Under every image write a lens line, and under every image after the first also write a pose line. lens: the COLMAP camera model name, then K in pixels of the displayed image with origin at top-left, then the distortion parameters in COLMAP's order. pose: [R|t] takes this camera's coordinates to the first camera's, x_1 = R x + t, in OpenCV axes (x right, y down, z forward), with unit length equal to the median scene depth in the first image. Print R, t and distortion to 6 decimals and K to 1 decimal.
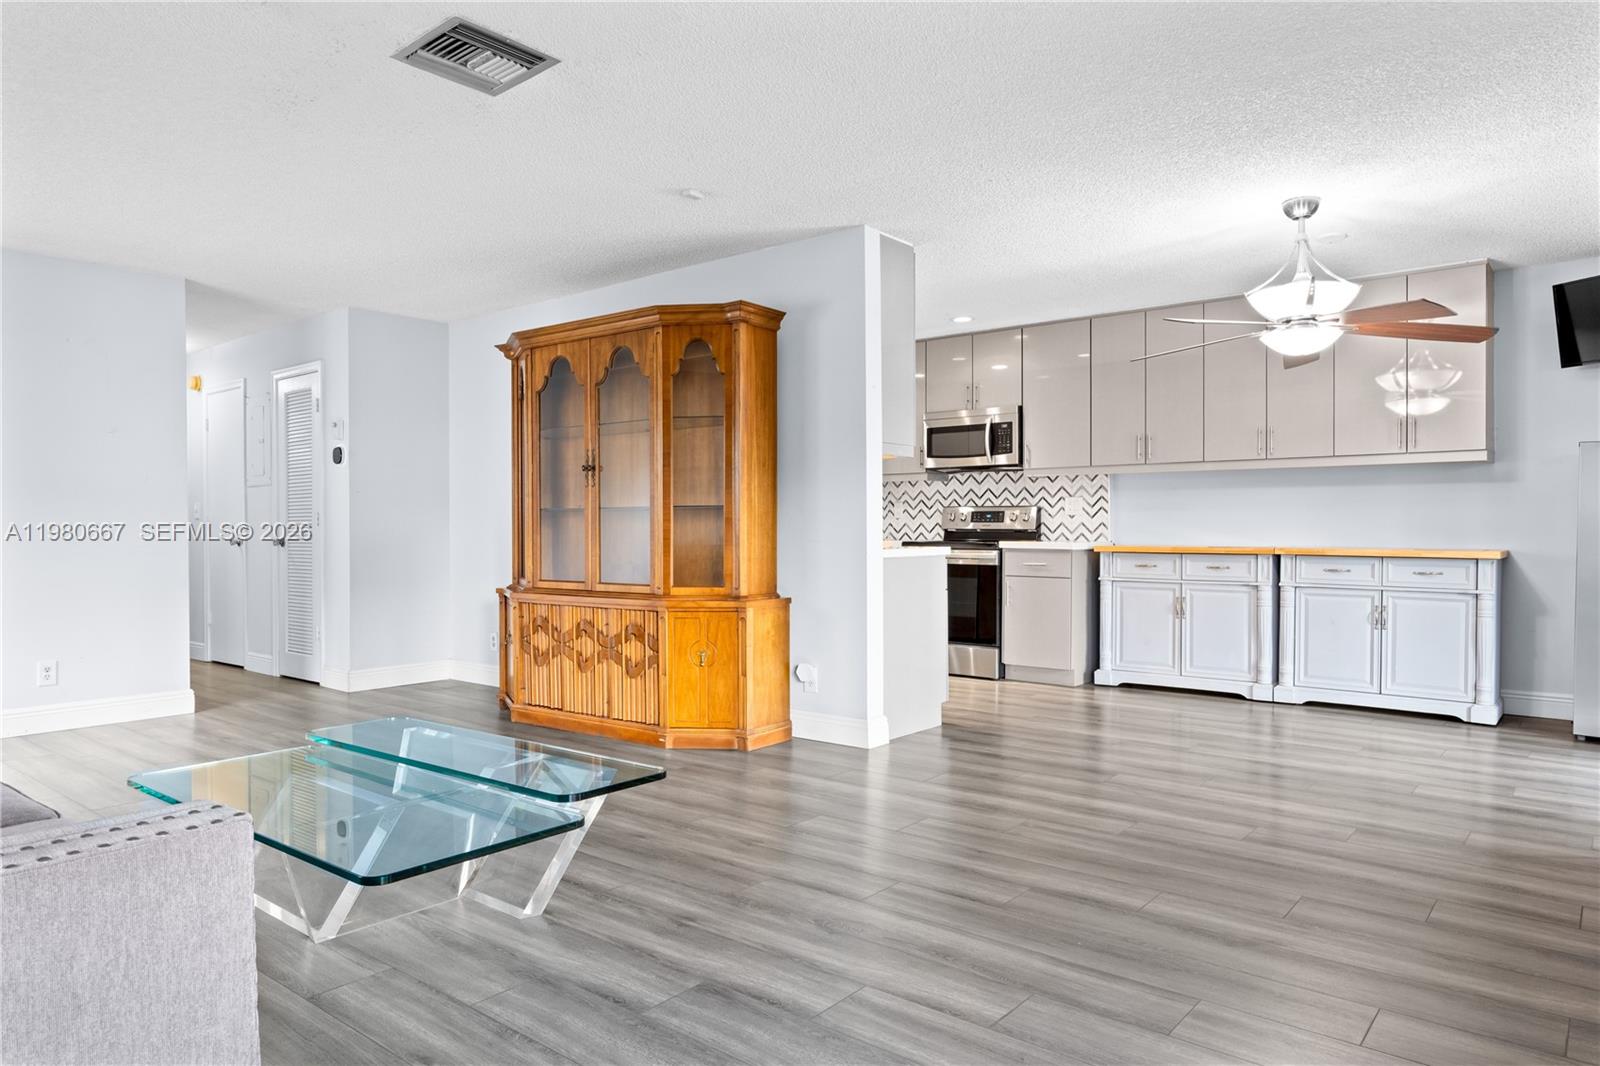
lens RADIAL K [[1009.8, 0, 790.7], [0, 1009.8, 535.8], [0, 0, 1]] dist [-0.005518, 0.003042]
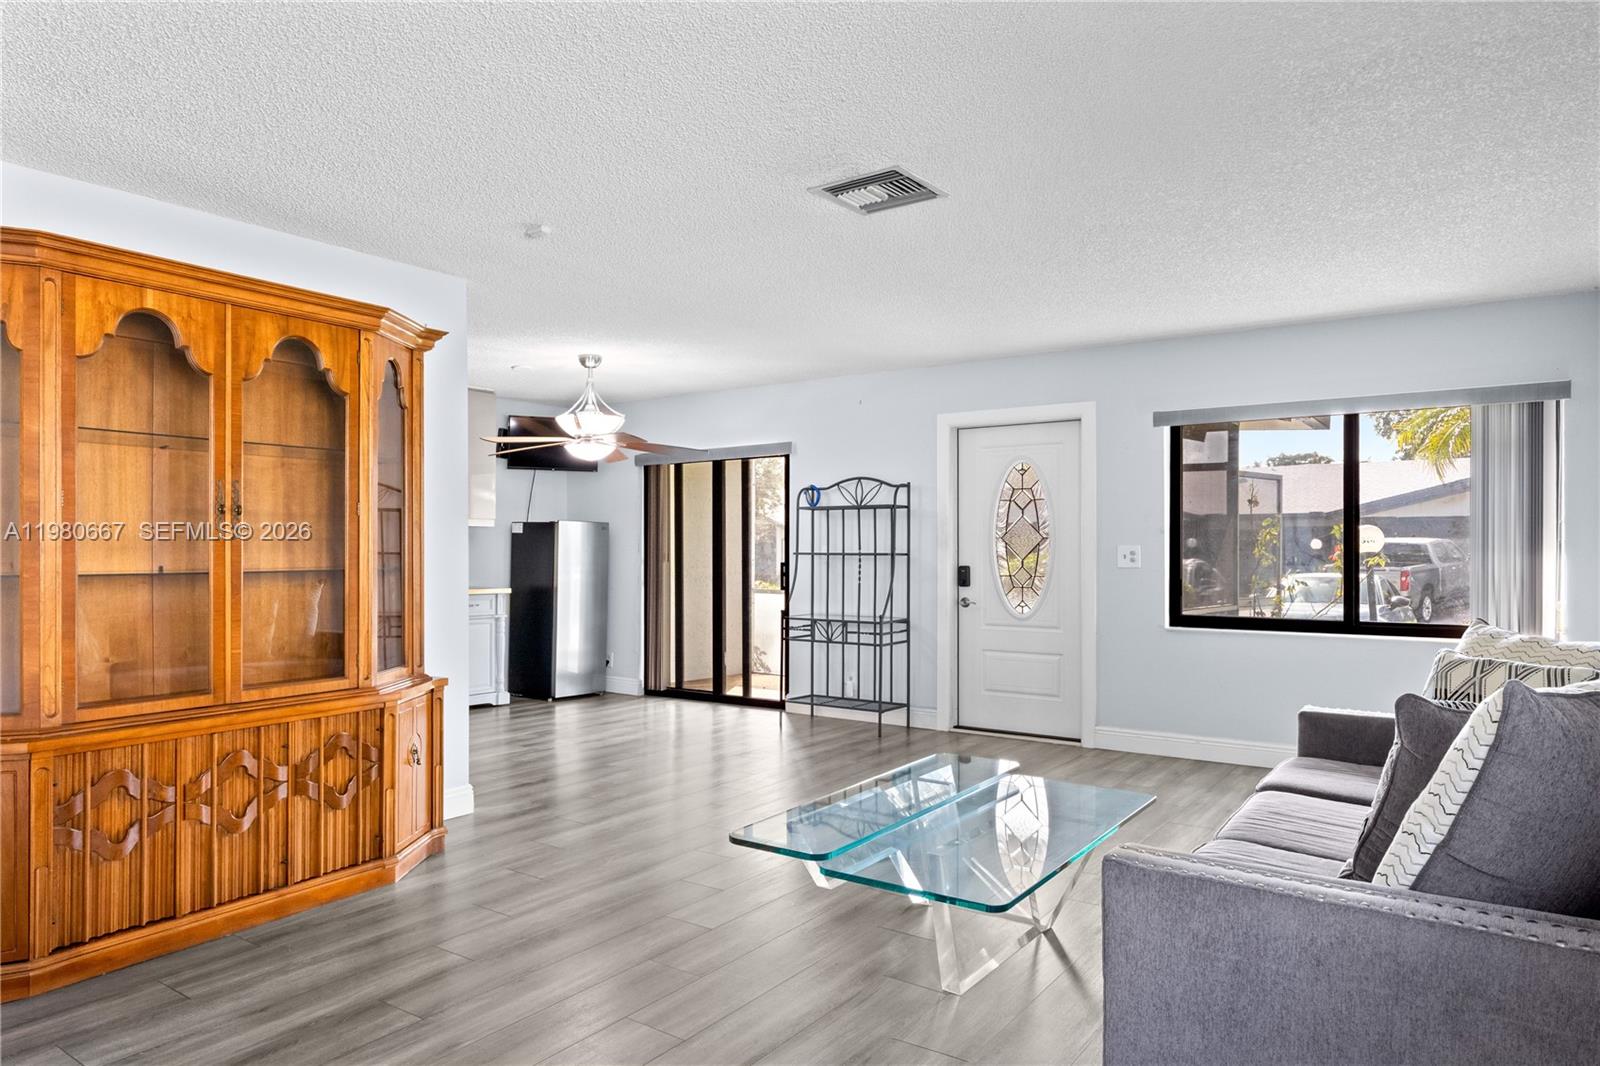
lens RADIAL K [[1009.8, 0, 806.7], [0, 1009.8, 542.5], [0, 0, 1]] dist [-0.005518, 0.003042]
pose [[-0.083544, 0.006467, 0.996483, -0.667096], [0.005102, 0.999969, -0.006062, -0.032835], [-0.996491, 0.004577, -0.083574, 0.546854]]
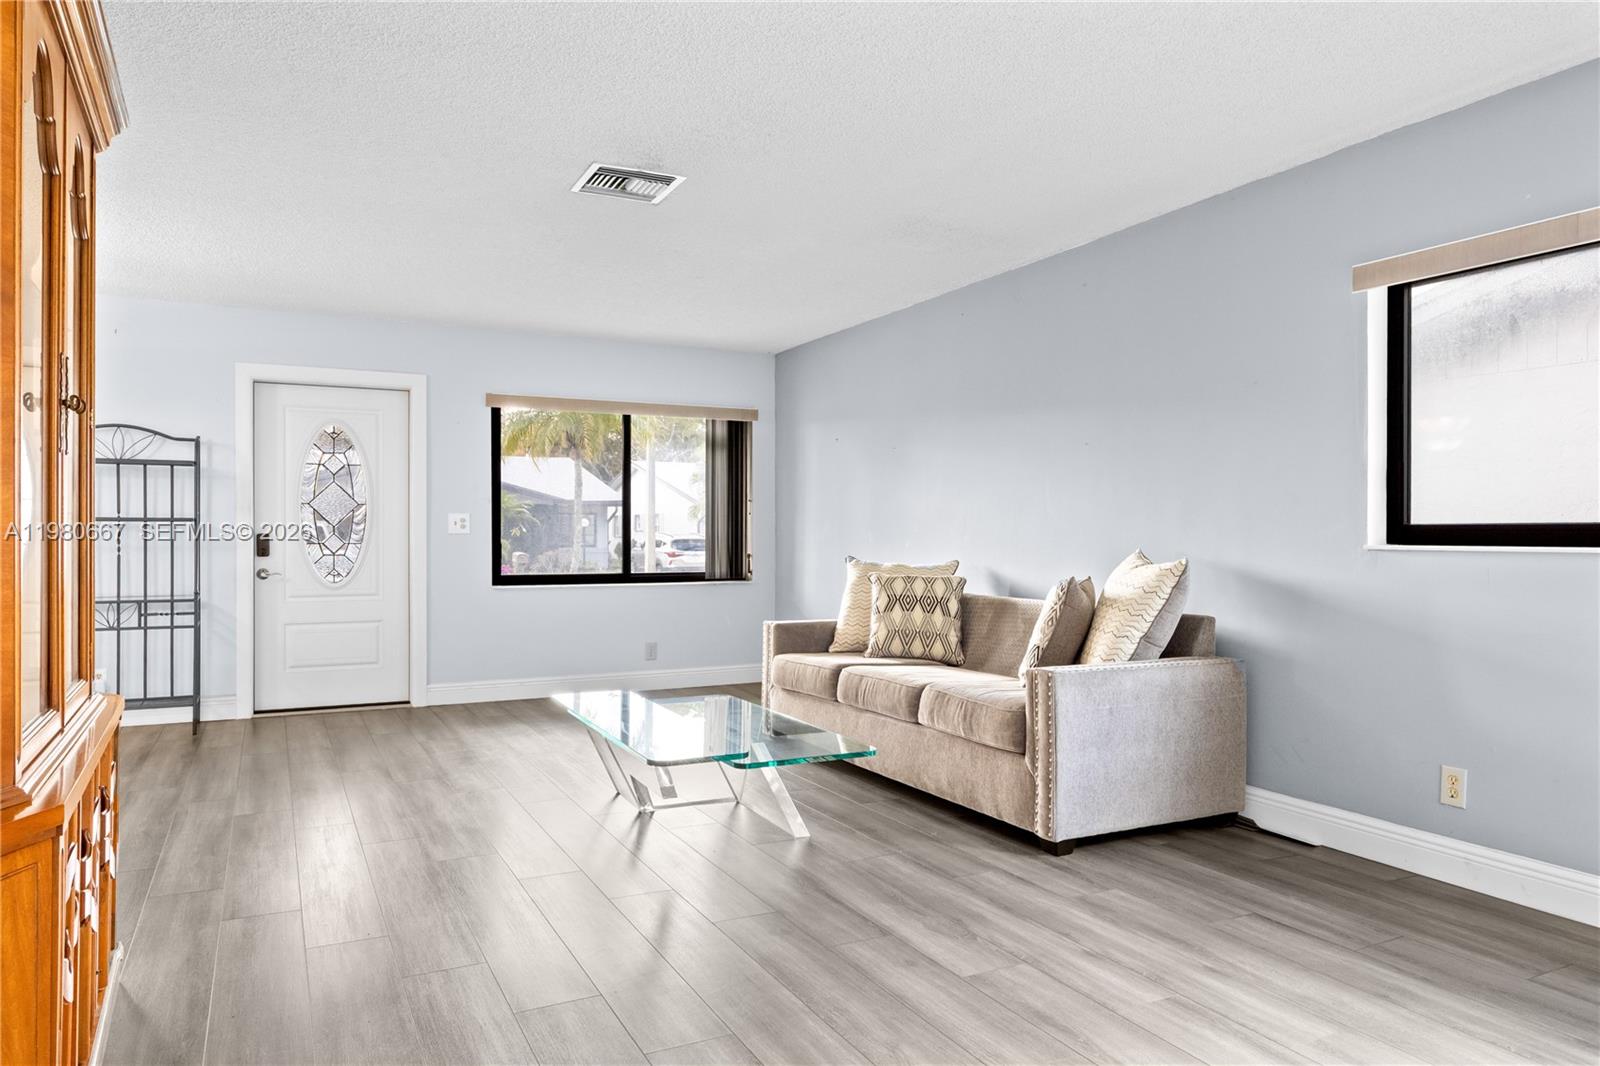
lens RADIAL K [[1009.8, 0, 779.7], [0, 1009.8, 537.4], [0, 0, 1]] dist [-0.005518, 0.003042]
pose [[-0.912098, -0.000306, 0.409971, -0.467188], [0.002512, 0.999977, 0.006335, -0.015714], [-0.409964, 0.006808, -0.912076, 0.962979]]
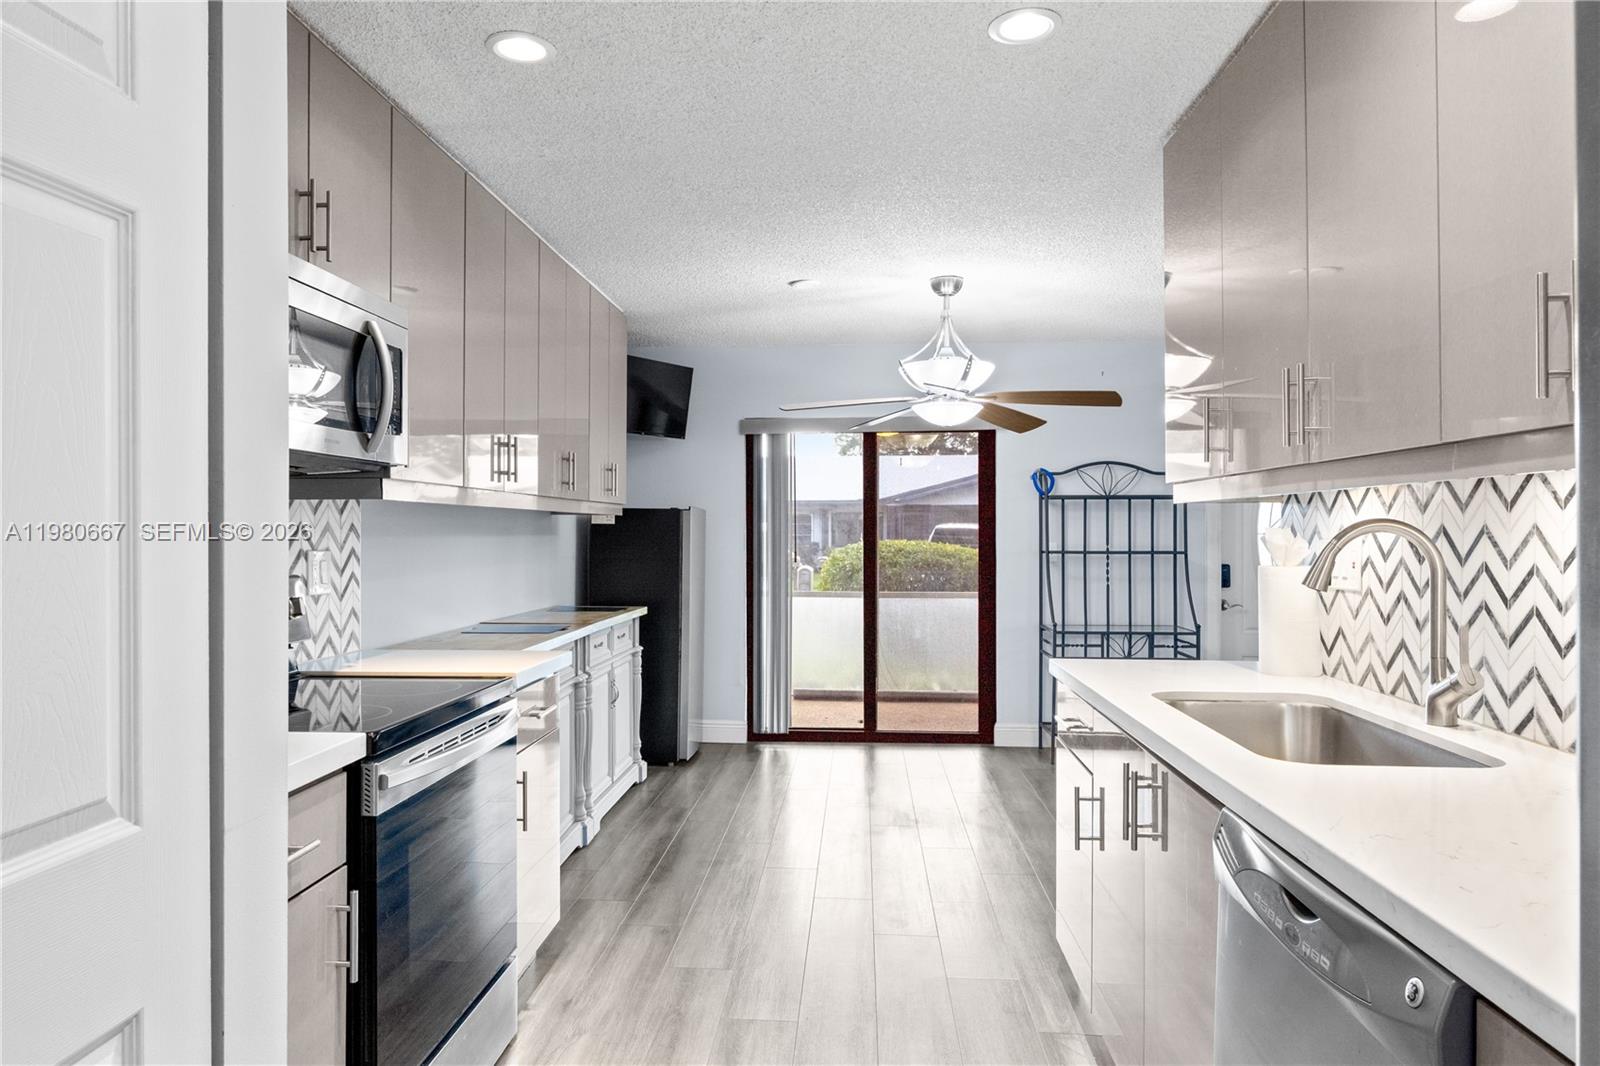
lens RADIAL K [[1009.8, 0, 791.7], [0, 1009.8, 533.8], [0, 0, 1]] dist [-0.005518, 0.003042]
pose [[-0.577897, -0.000143, 0.816110, -0.172929], [0.006660, 0.999966, 0.004892, -0.050102], [-0.816082, 0.008262, -0.577876, 1.172907]]
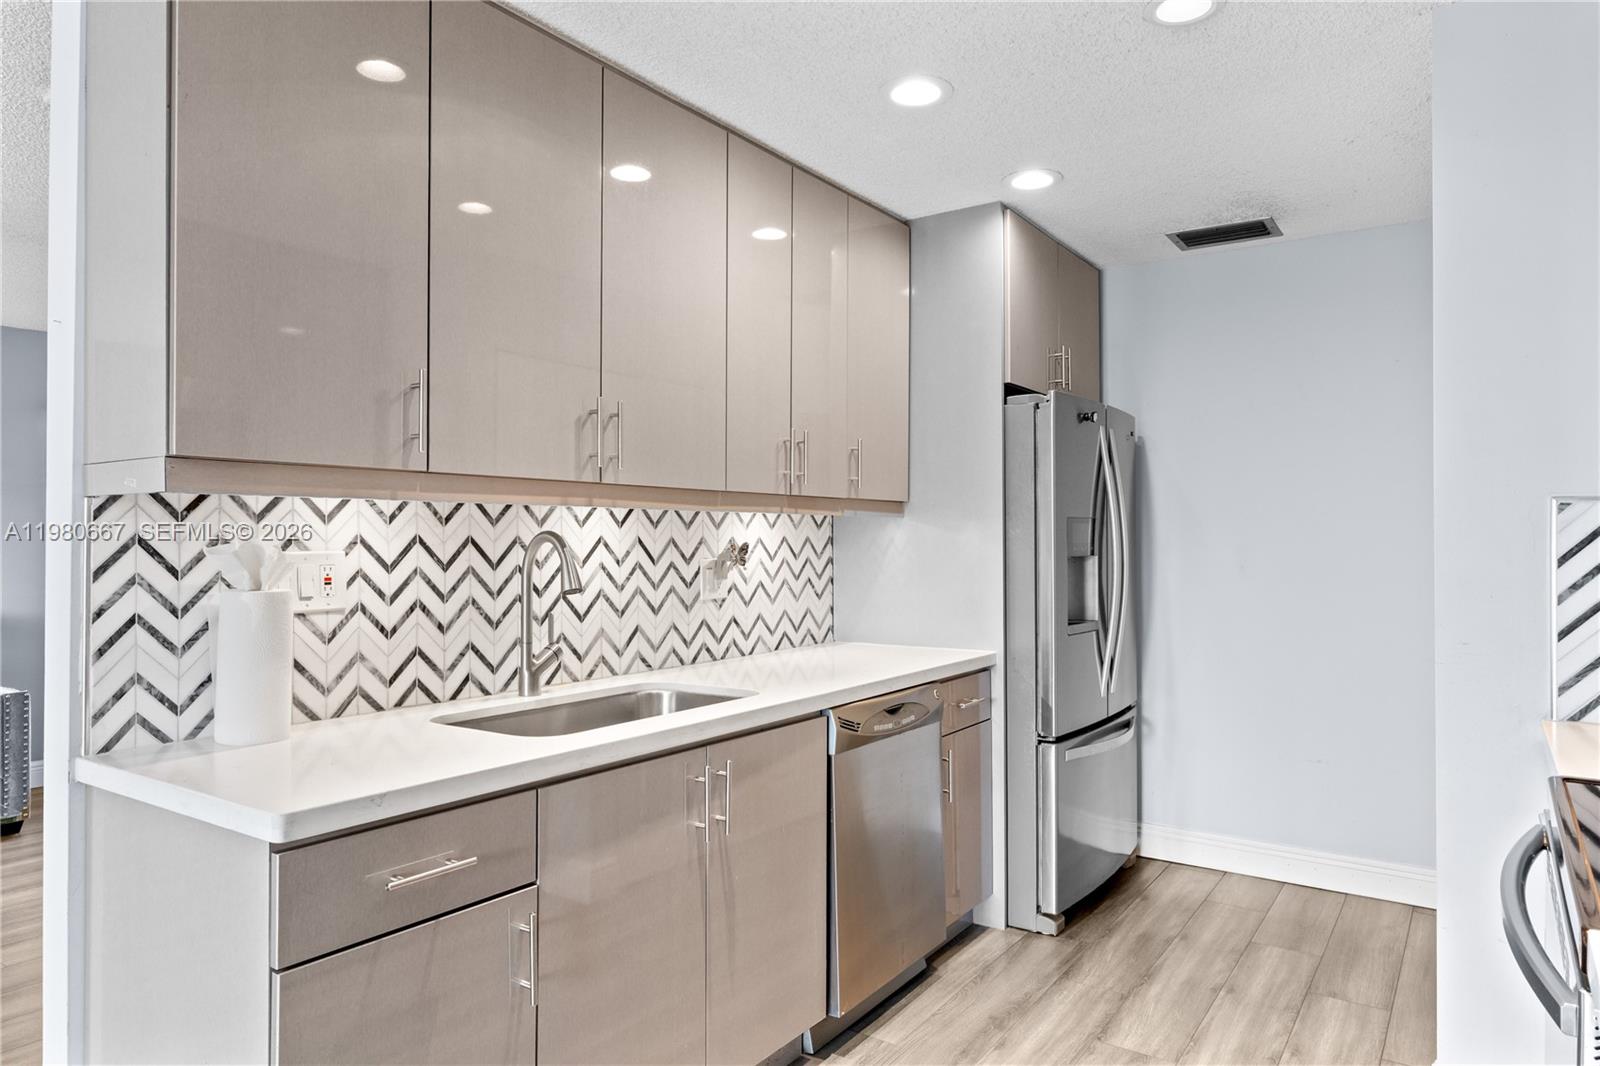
lens RADIAL K [[1009.8, 0, 784.7], [0, 1009.8, 532.2], [0, 0, 1]] dist [-0.005518, 0.003042]
pose [[0.070908, -0.005300, -0.997469, 0.350003], [-0.004680, 0.999973, -0.005646, -0.049690], [0.997472, 0.005069, 0.070882, 0.906428]]
